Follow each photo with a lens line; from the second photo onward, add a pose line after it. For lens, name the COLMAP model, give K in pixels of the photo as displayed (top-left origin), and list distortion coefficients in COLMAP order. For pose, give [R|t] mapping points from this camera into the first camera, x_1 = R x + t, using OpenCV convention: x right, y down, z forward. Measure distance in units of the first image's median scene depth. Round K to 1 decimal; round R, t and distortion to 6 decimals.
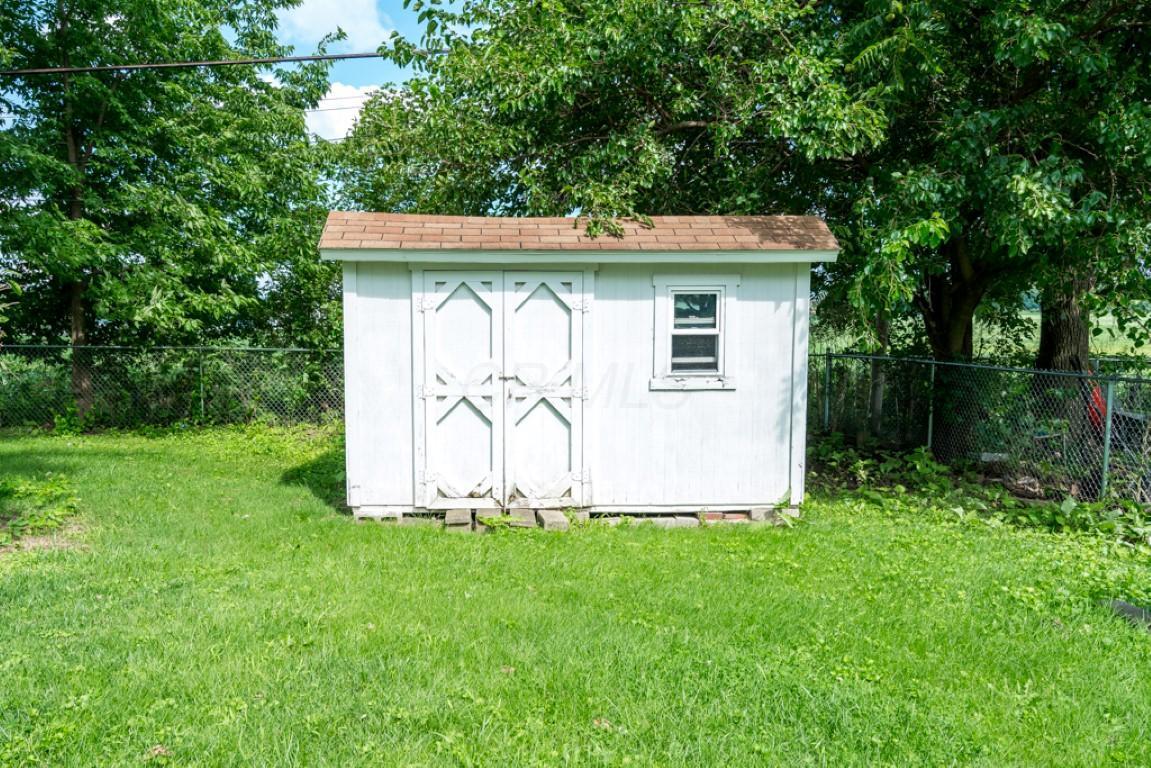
lens RADIAL K [[834.3, 0, 575.5], [0, 834.3, 384.0], [0, 0, 1]] dist [0.002482, 0.001168]
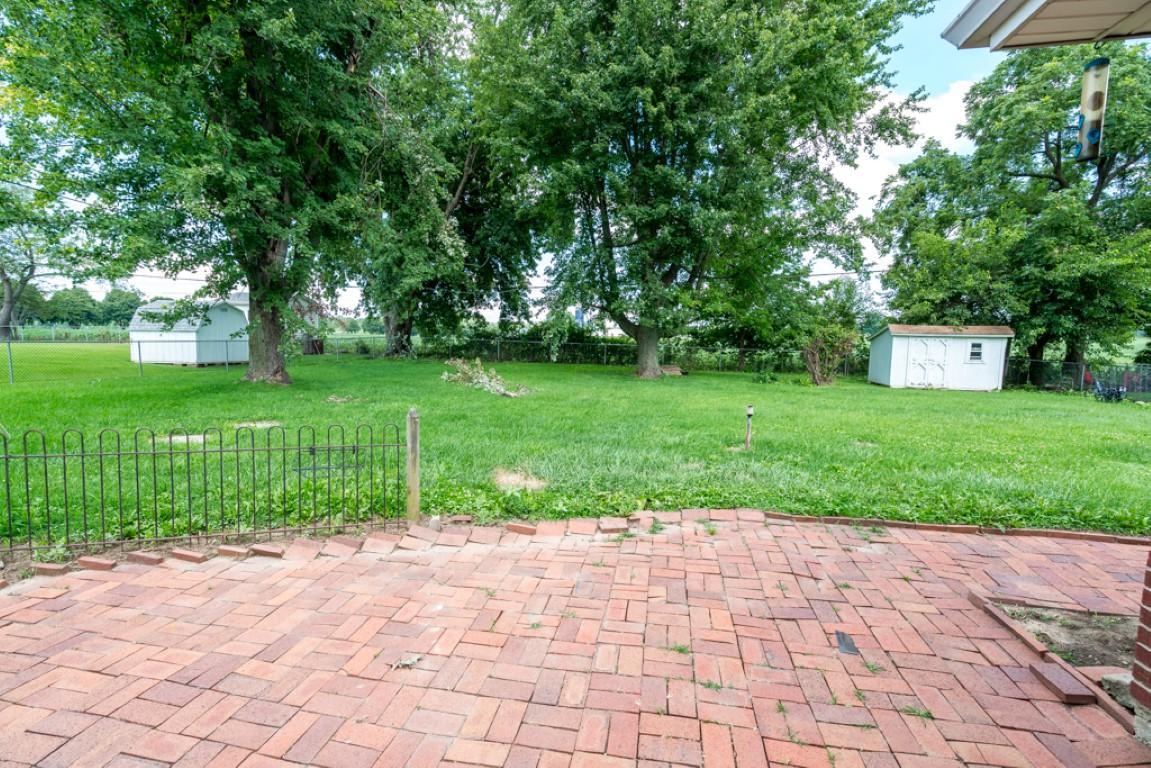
lens RADIAL K [[519.3, 0, 575.5], [0, 519.3, 384.0], [0, 0, 1]] dist [0.000771, -0.000132]
pose [[0.968510, 0.042430, -0.245333, -1.292183], [-0.037418, 0.998986, 0.025057, 0.131221], [0.246148, -0.015088, 0.969115, -2.338617]]
